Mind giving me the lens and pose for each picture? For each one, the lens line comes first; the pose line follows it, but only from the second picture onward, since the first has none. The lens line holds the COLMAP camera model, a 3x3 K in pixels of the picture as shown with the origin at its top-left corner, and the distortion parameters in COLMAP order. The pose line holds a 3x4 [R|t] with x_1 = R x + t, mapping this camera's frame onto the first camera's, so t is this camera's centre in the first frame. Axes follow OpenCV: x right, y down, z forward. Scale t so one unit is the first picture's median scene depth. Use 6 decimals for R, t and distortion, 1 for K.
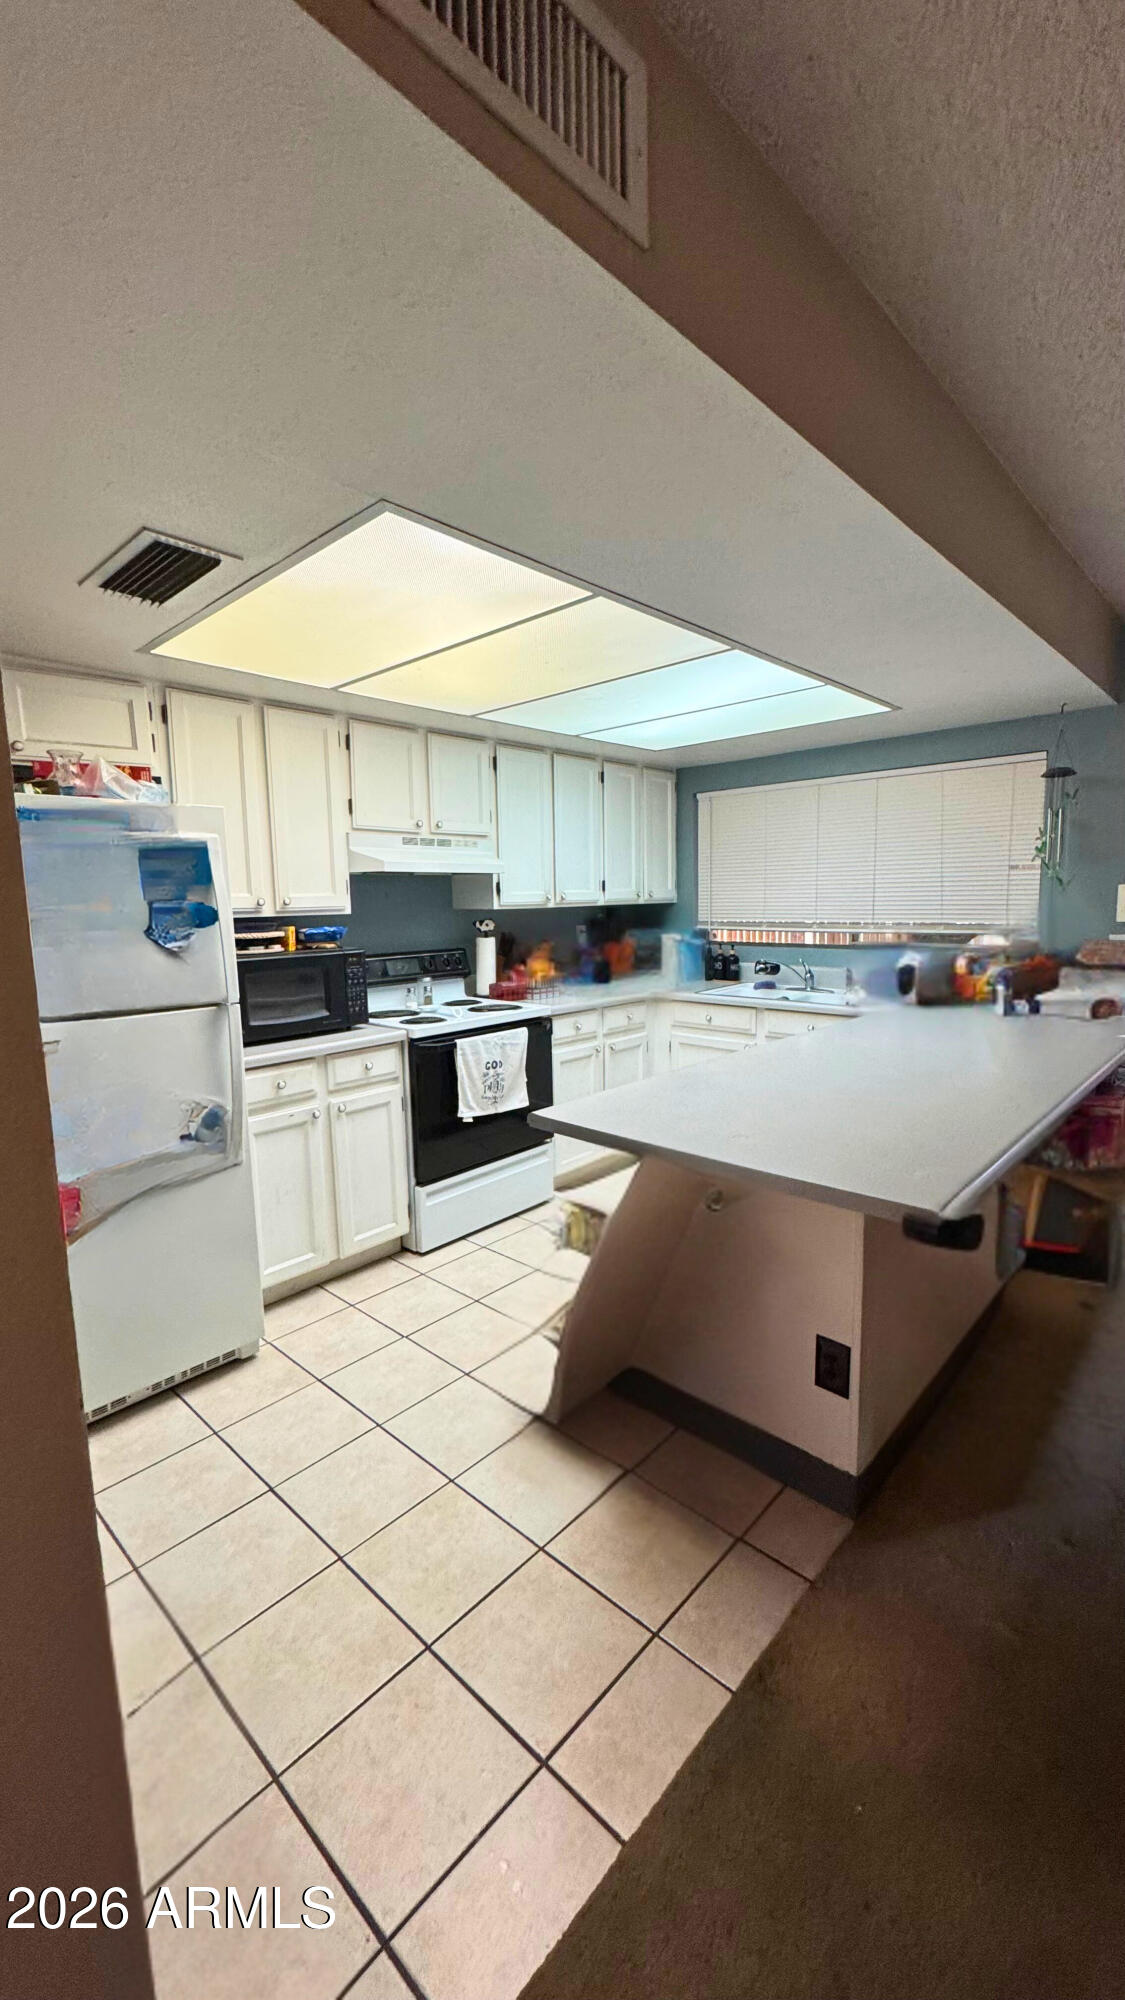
lens RADIAL K [[797.4, 0, 565.0], [0, 797.4, 1003.5], [0, 0, 1]] dist [-0.009323, -0.000114]
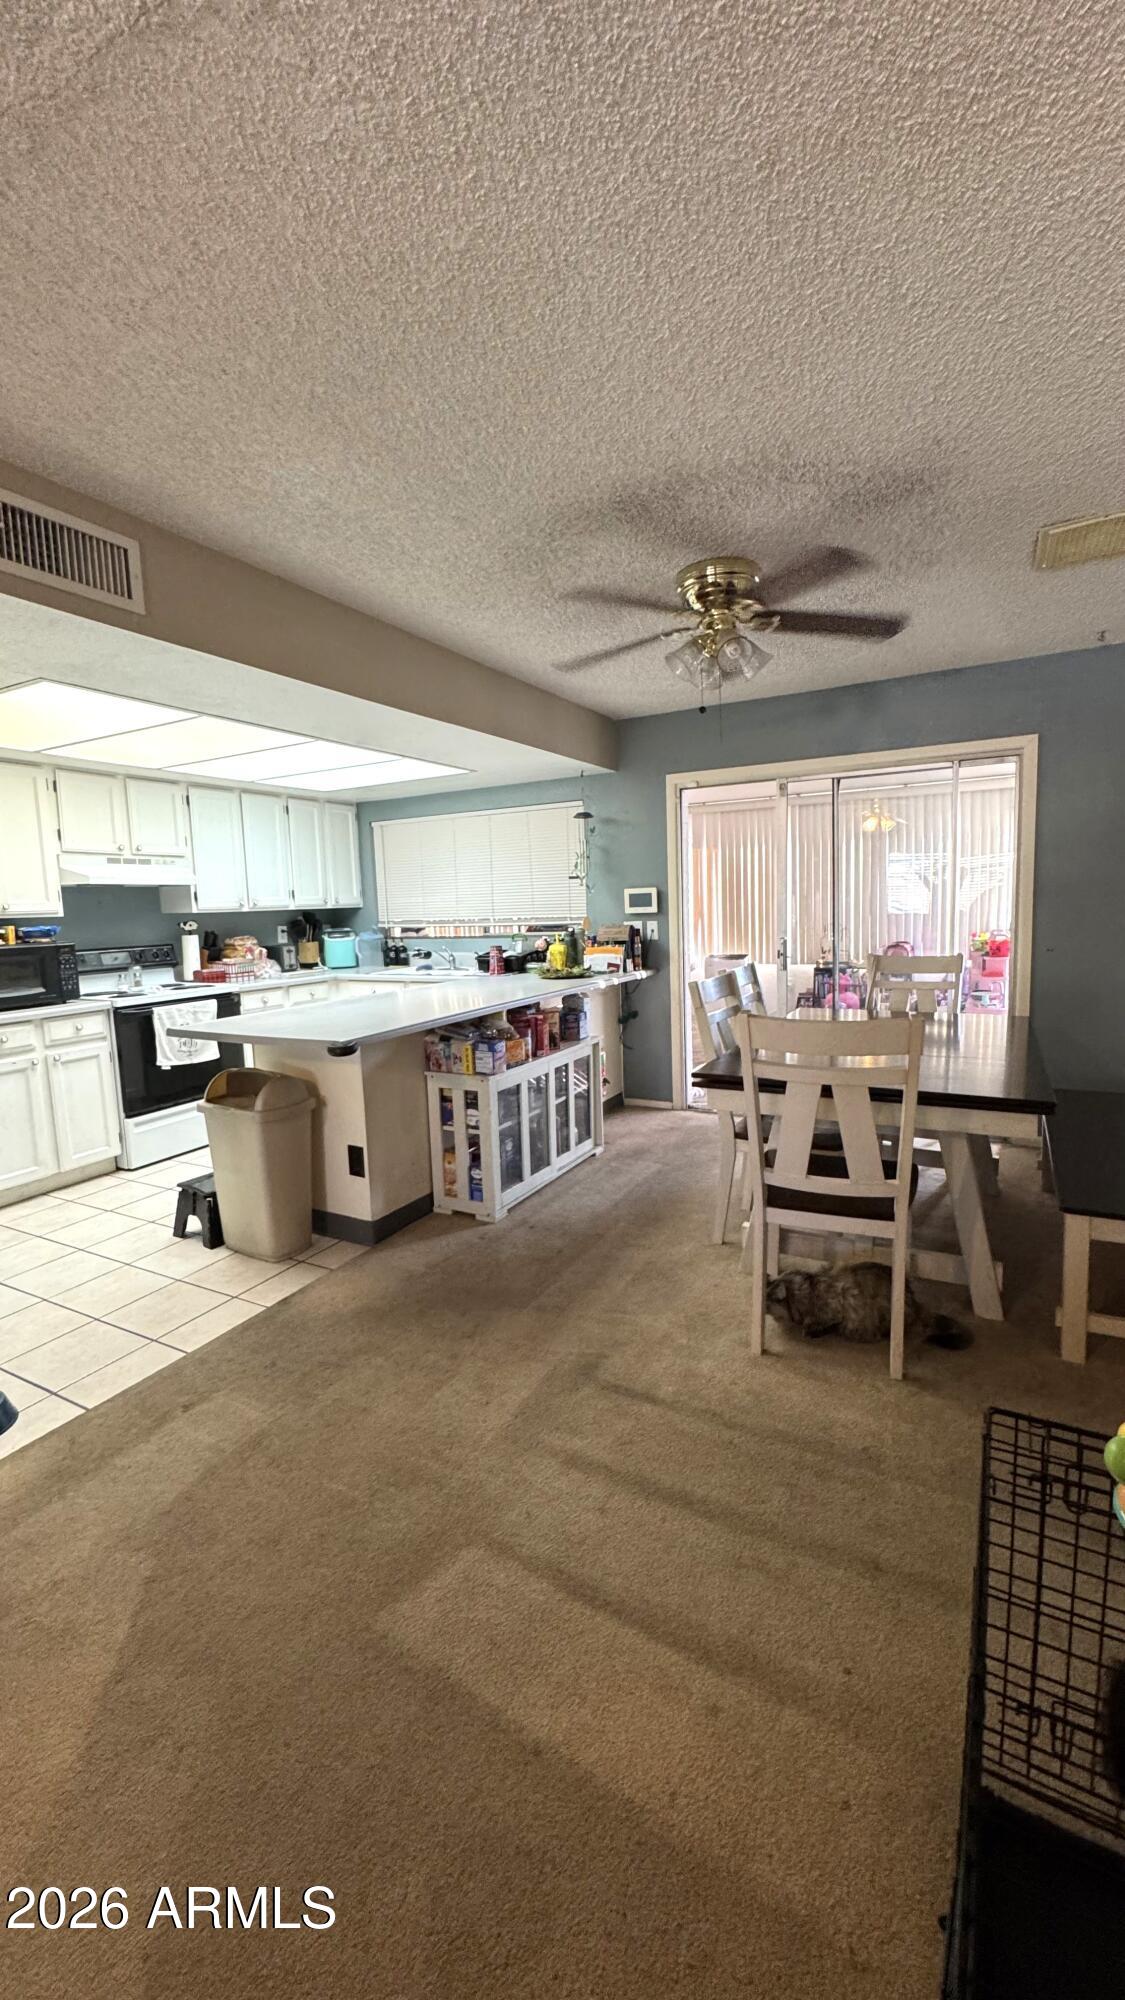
lens RADIAL K [[801.0, 0, 562.3], [0, 801.0, 1001.3], [0, 0, 1]] dist [0.000594, -0.000231]
pose [[0.970363, -0.041653, 0.238037, 0.196518], [0.045679, 0.998891, -0.011419, 0.075253], [-0.237297, 0.021954, 0.971189, -0.446385]]
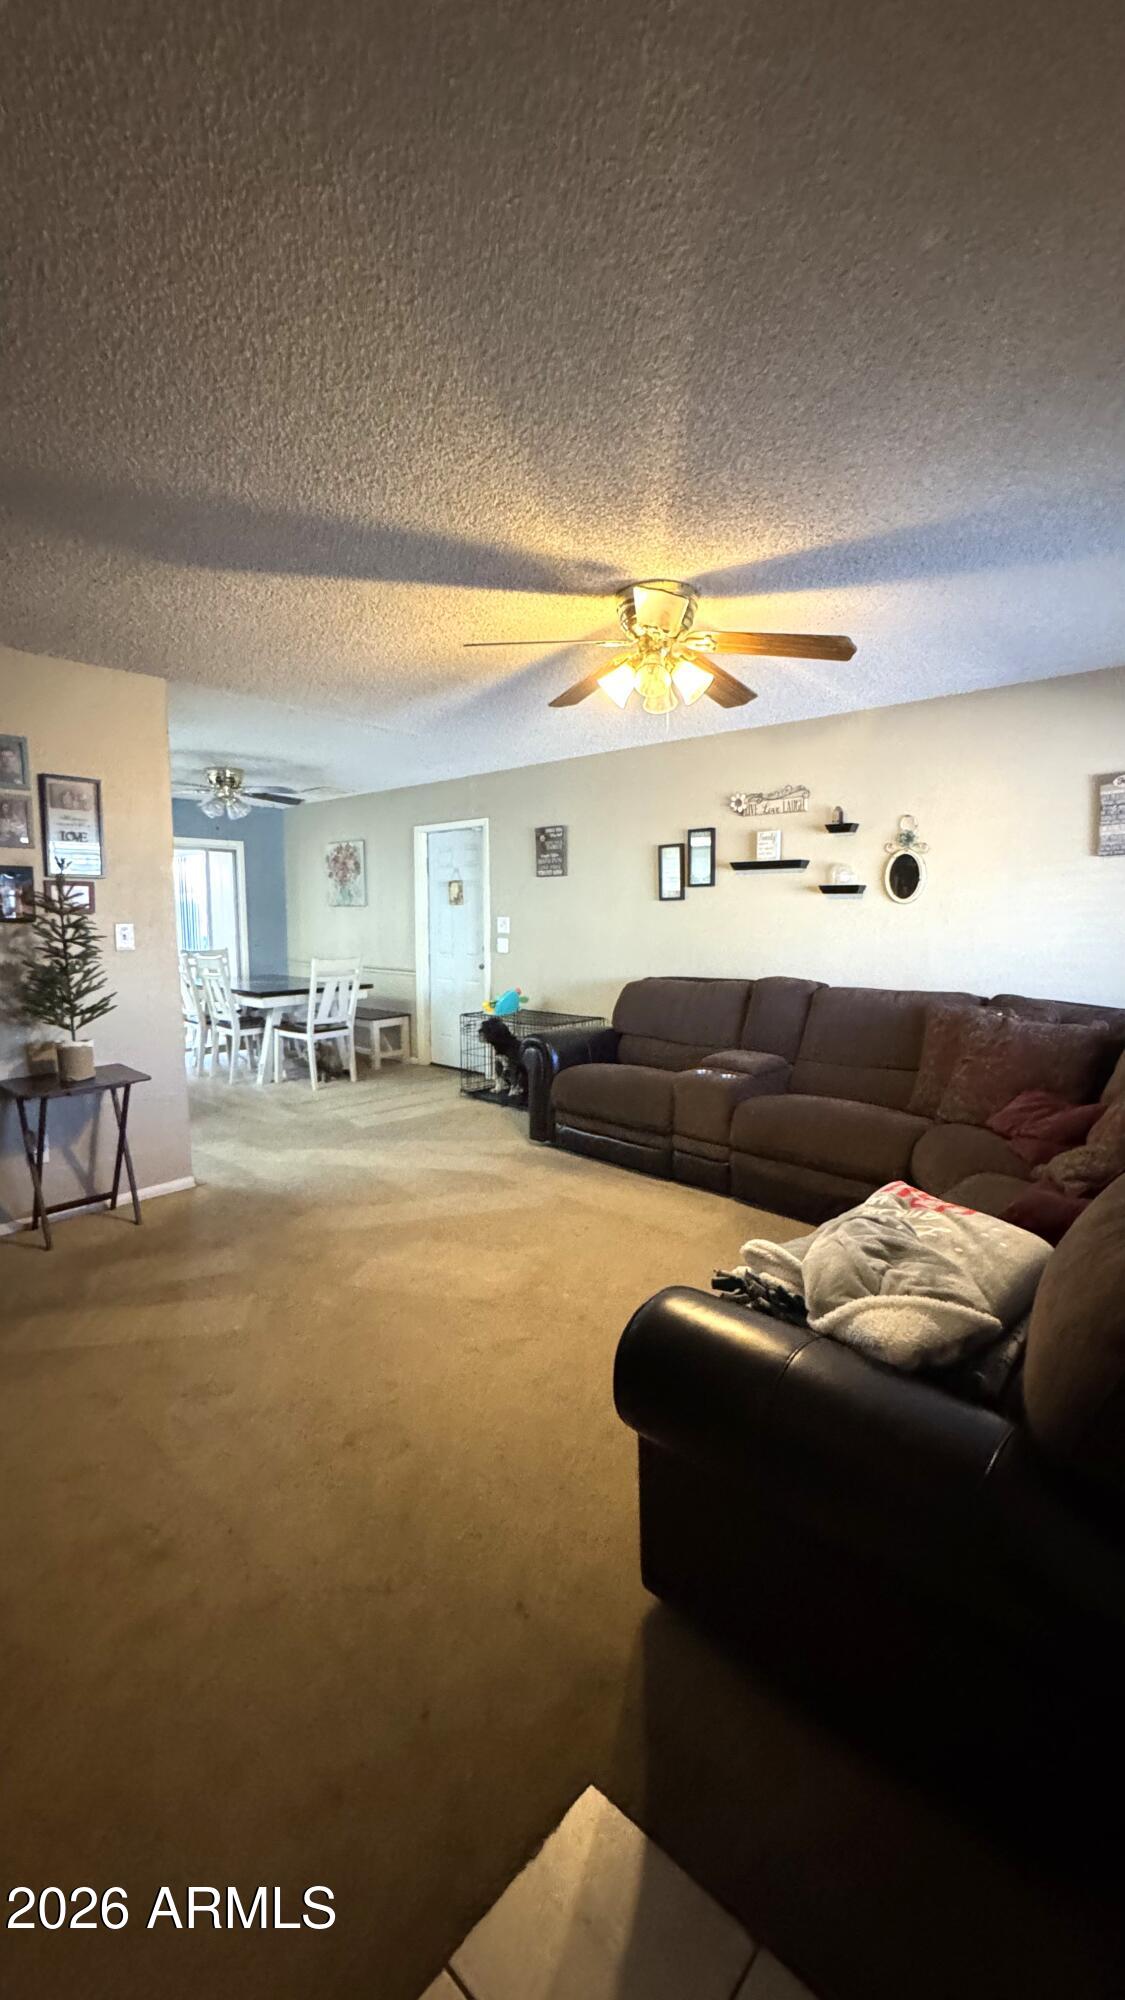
lens RADIAL K [[801.0, 0, 558.8], [0, 801.0, 997.5], [0, 0, 1]] dist [0.000594, -0.000231]
pose [[-0.001948, -0.090312, 0.995912, -1.282971], [0.133227, 0.987012, 0.089766, 0.080010], [-0.991084, 0.132857, 0.010109, -0.401851]]
